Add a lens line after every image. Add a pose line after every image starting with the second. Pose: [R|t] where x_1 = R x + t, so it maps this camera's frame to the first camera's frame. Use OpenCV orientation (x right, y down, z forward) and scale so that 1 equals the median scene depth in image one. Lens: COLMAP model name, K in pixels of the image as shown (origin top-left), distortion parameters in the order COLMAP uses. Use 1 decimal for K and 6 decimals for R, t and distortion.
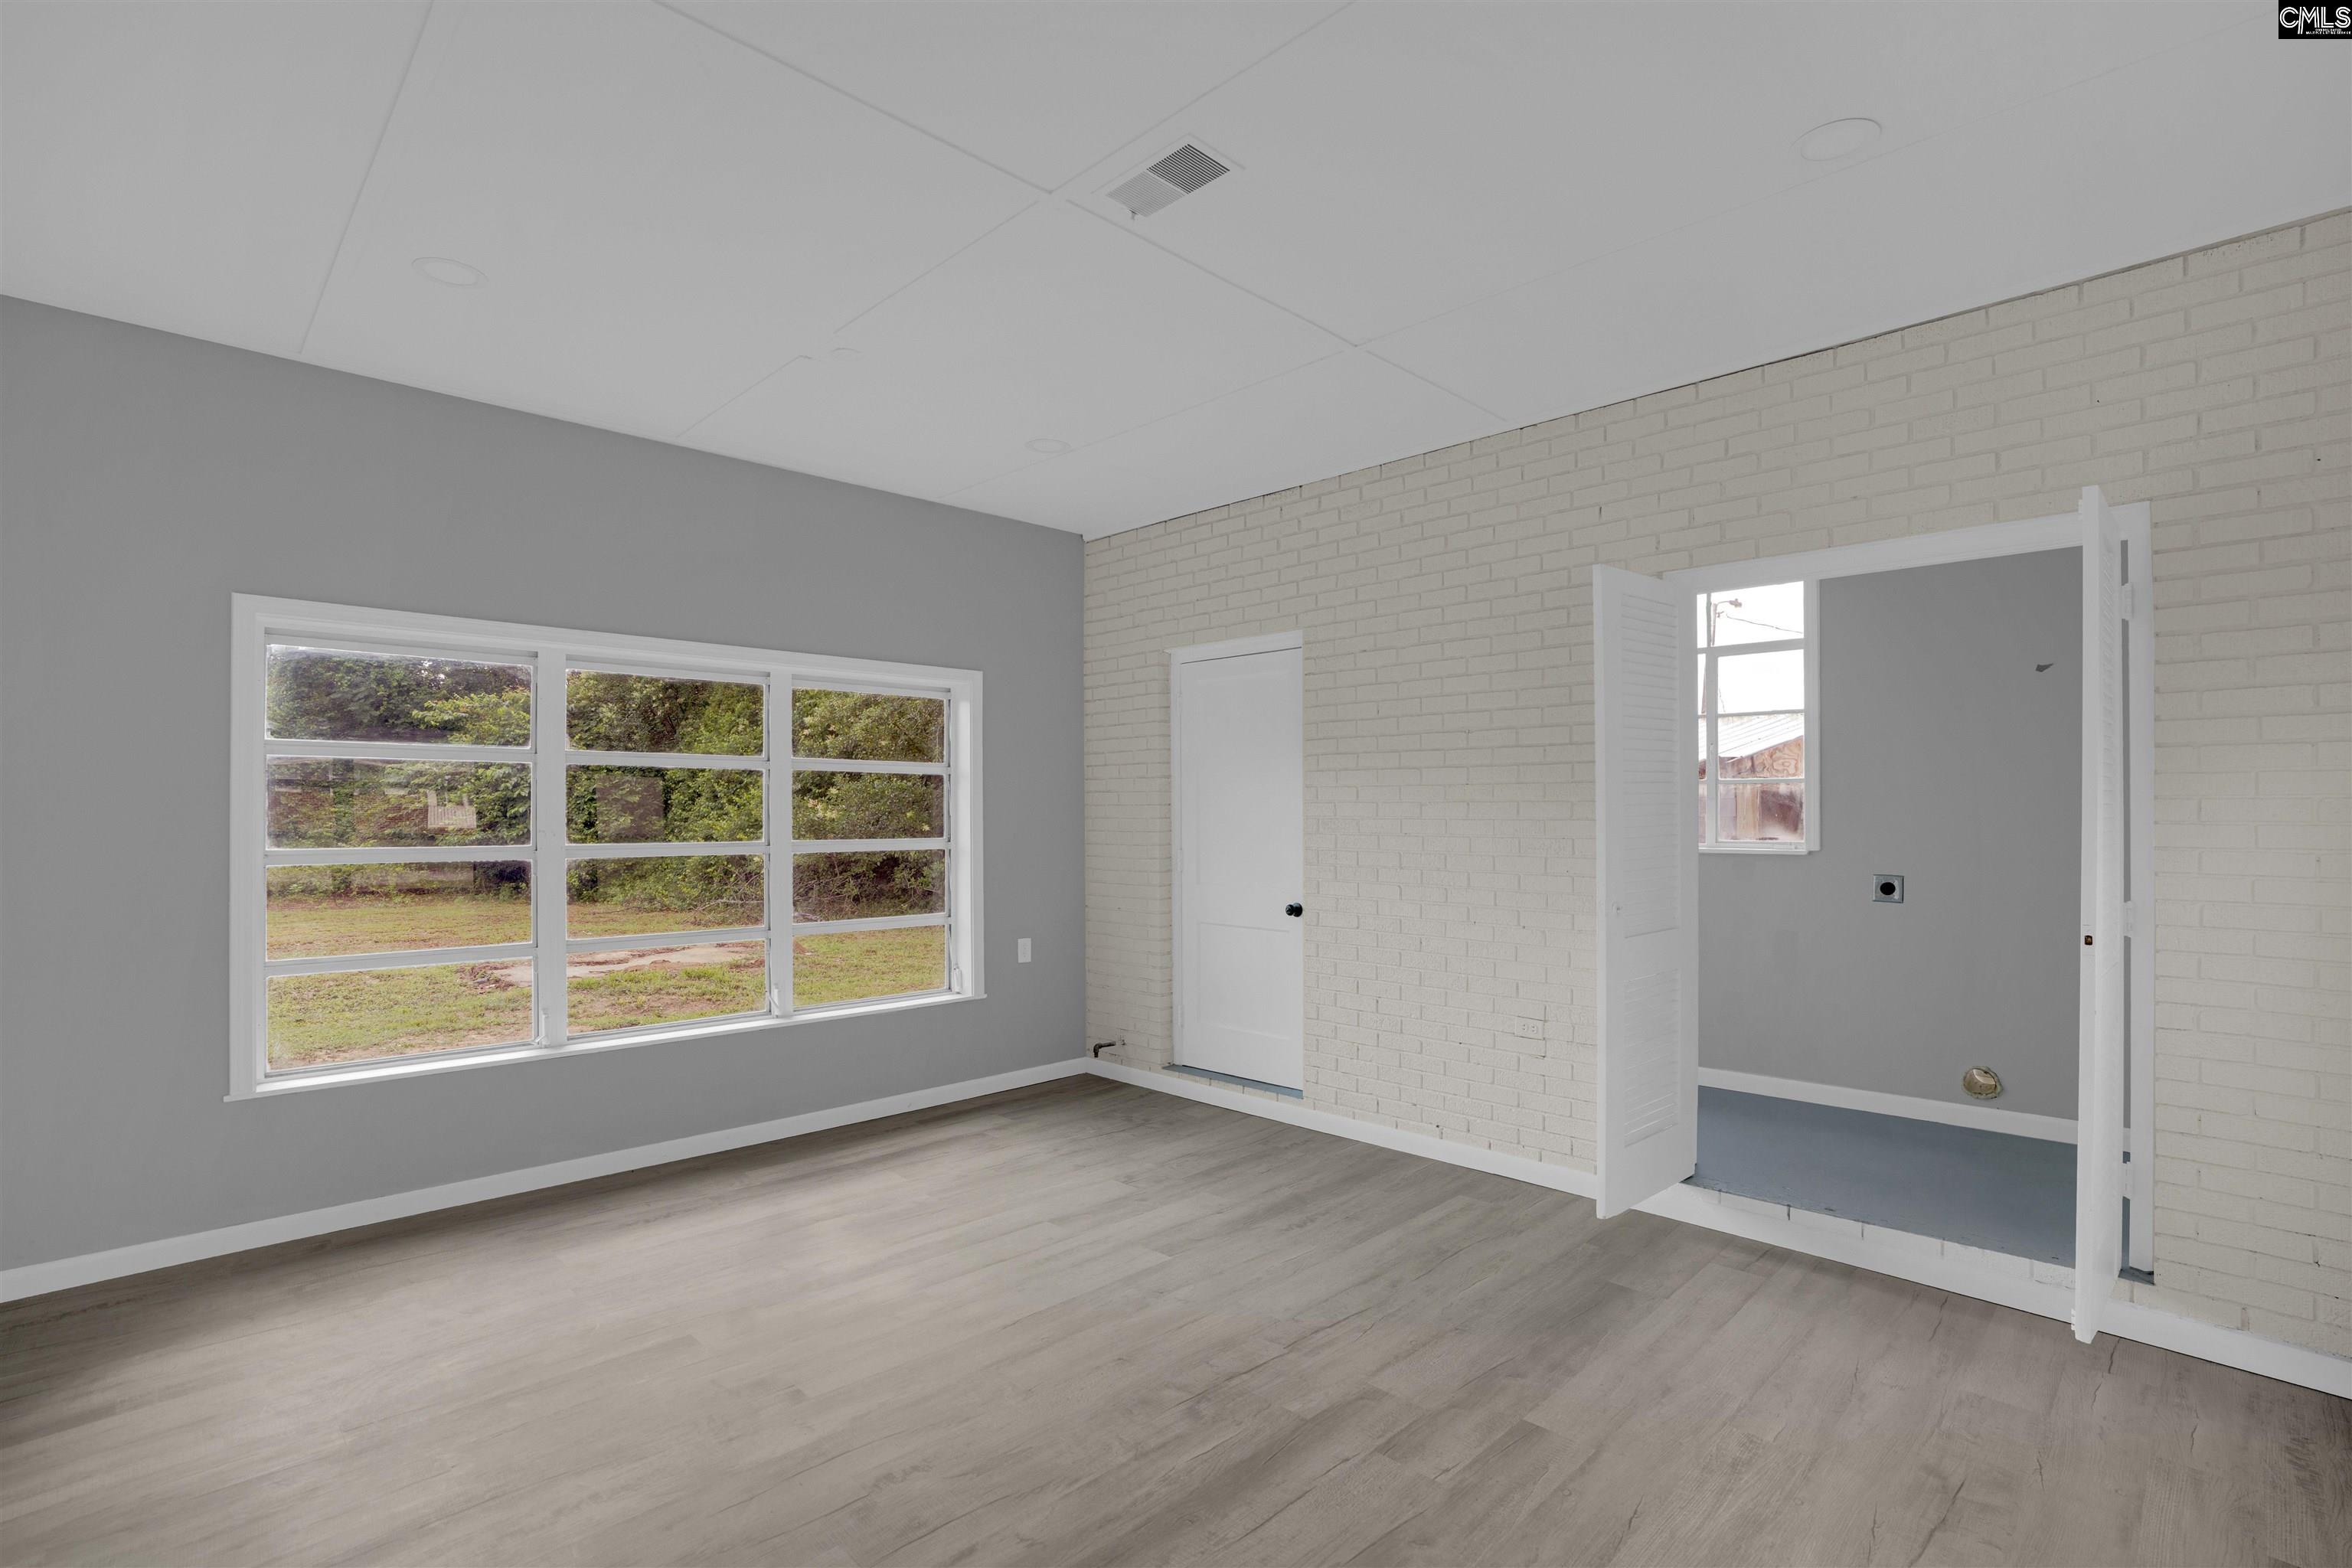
lens RADIAL K [[1093.1, 0, 1182.3], [0, 1093.1, 797.1], [0, 0, 1]] dist [-0.069536, 0.024183]
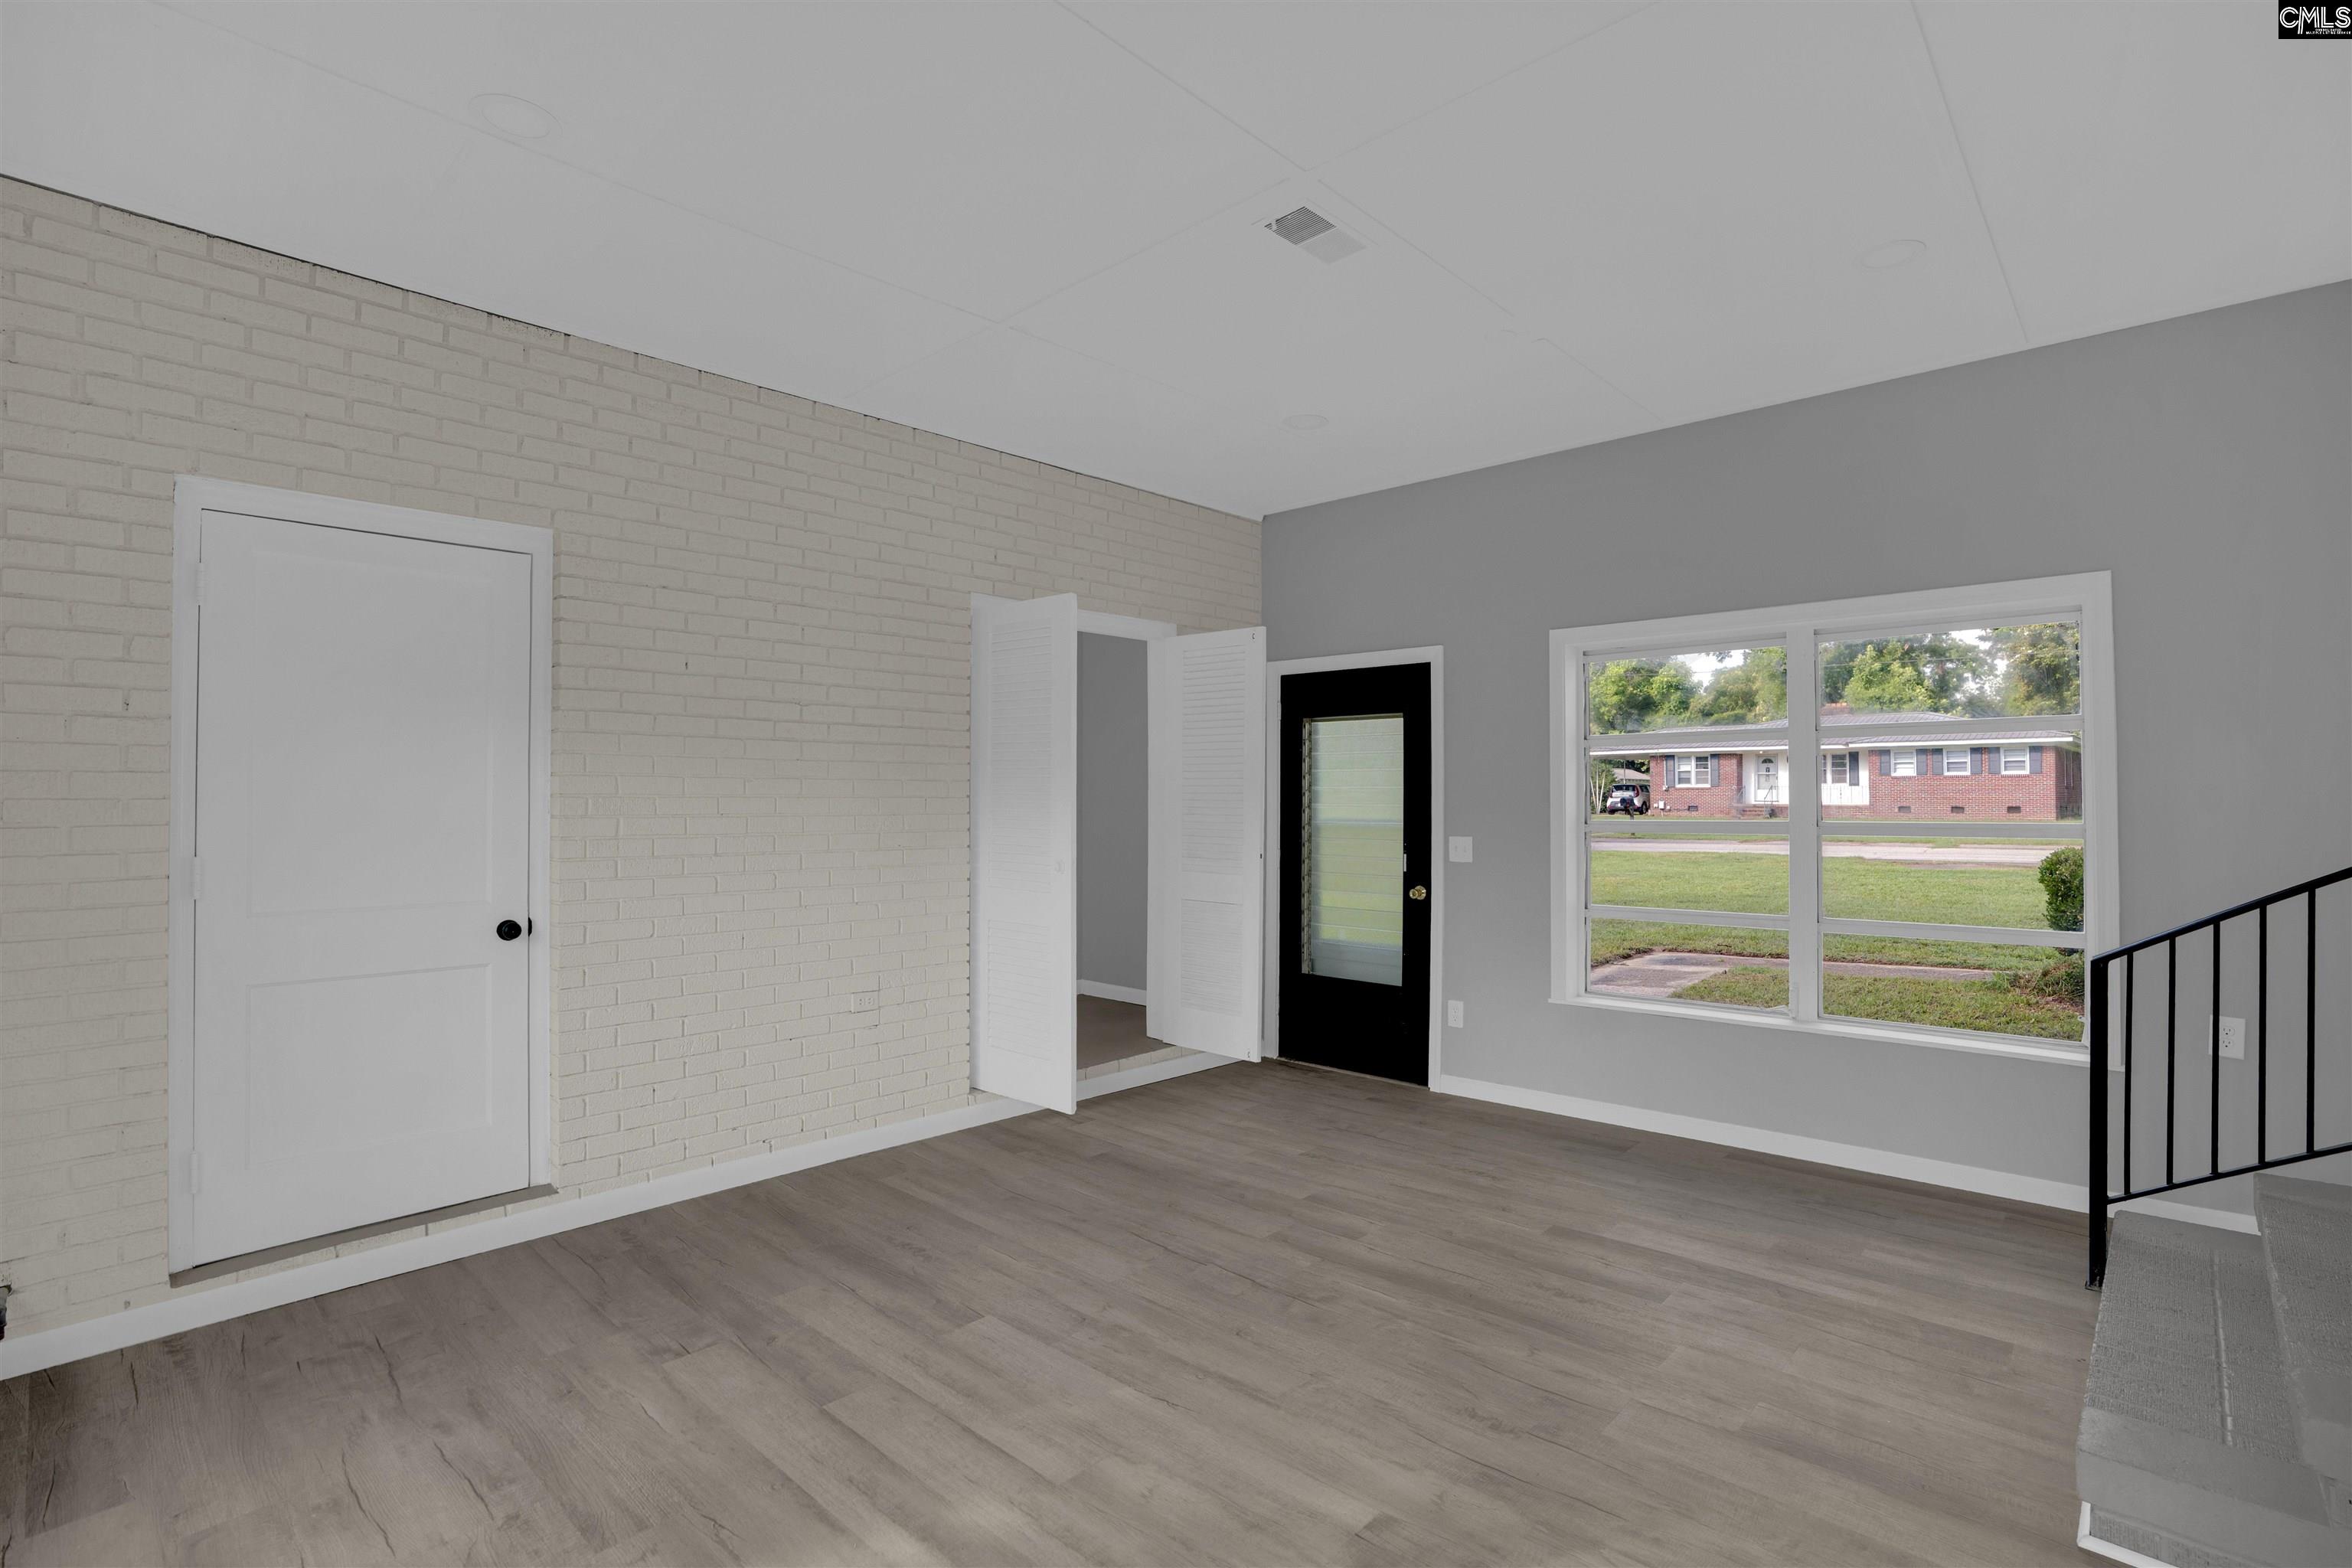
lens RADIAL K [[1105.2, 0, 1183.3], [0, 1105.2, 766.7], [0, 0, 1]] dist [-0.067593, 0.026340]
pose [[-0.030029, 0.027683, 0.999166, -0.863466], [-0.010713, 0.999550, -0.028016, 0.021167], [-0.999492, -0.011546, -0.029719, 0.870516]]
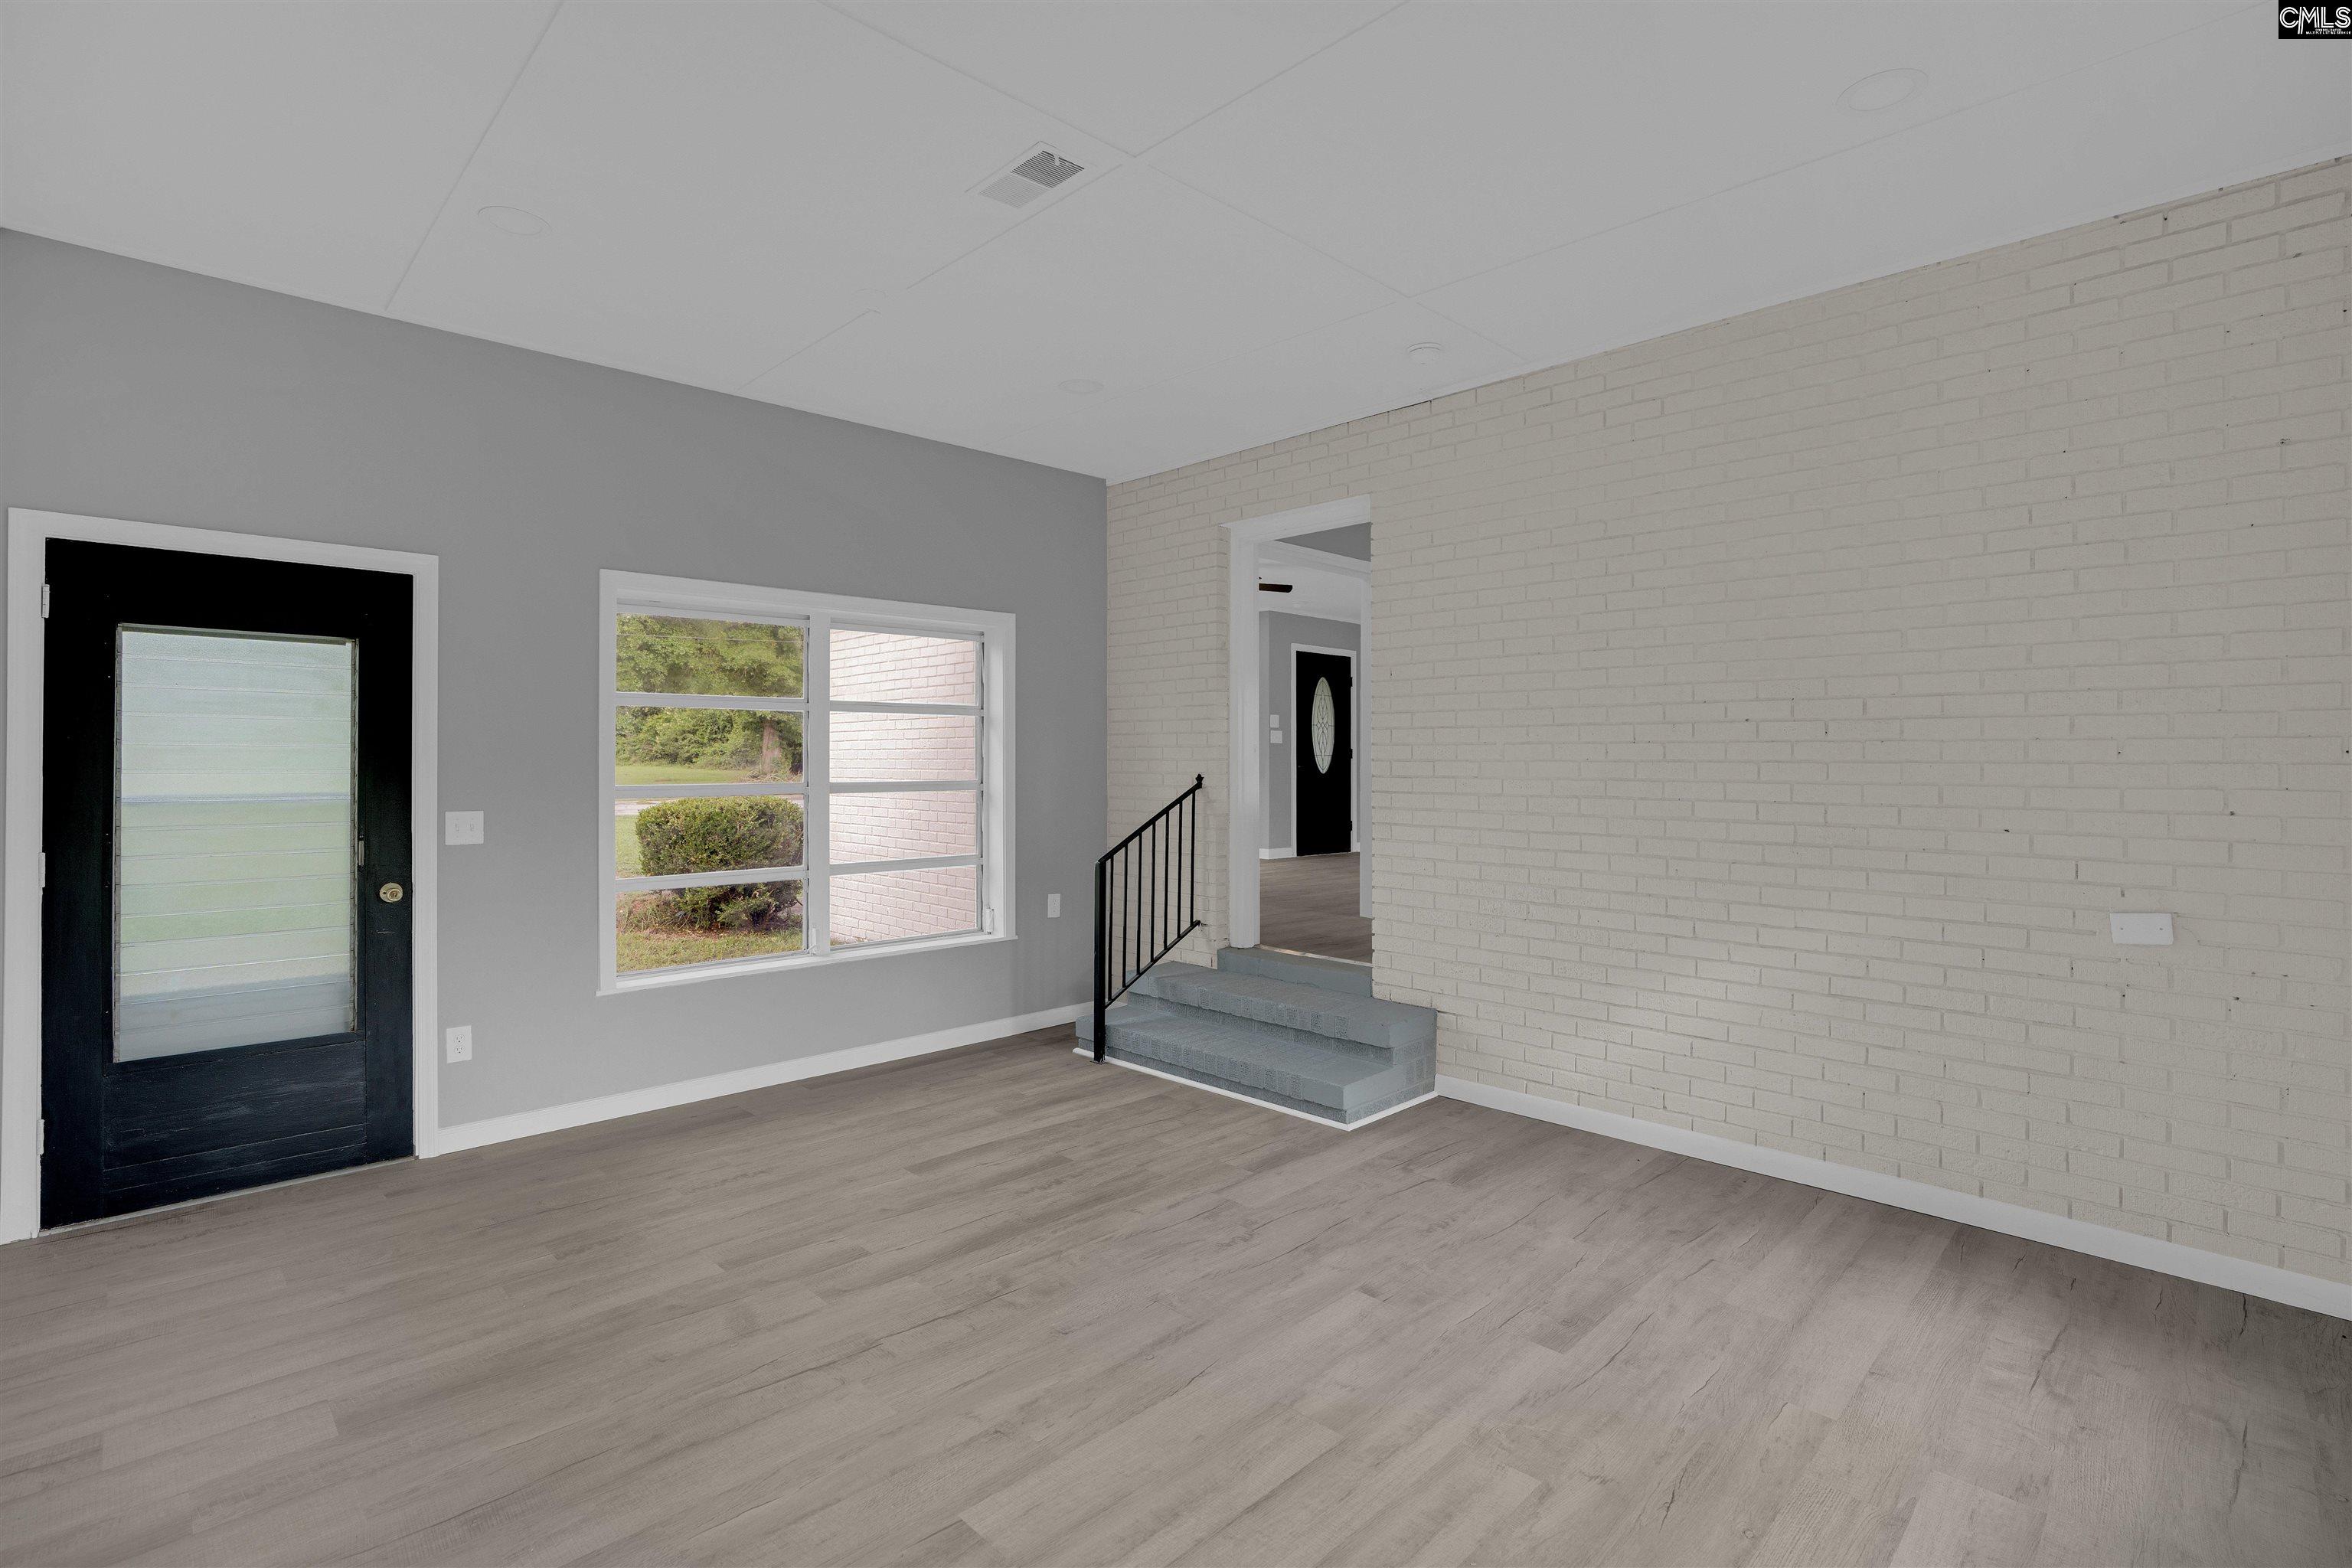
lens RADIAL K [[1105.2, 0, 1183.3], [0, 1105.2, 766.7], [0, 0, 1]] dist [-0.067593, 0.026340]
pose [[-0.999990, -0.003936, 0.002272, -0.128724], [-0.003955, 0.999955, -0.008667, 0.030417], [-0.002238, -0.008676, -0.999960, 1.562410]]
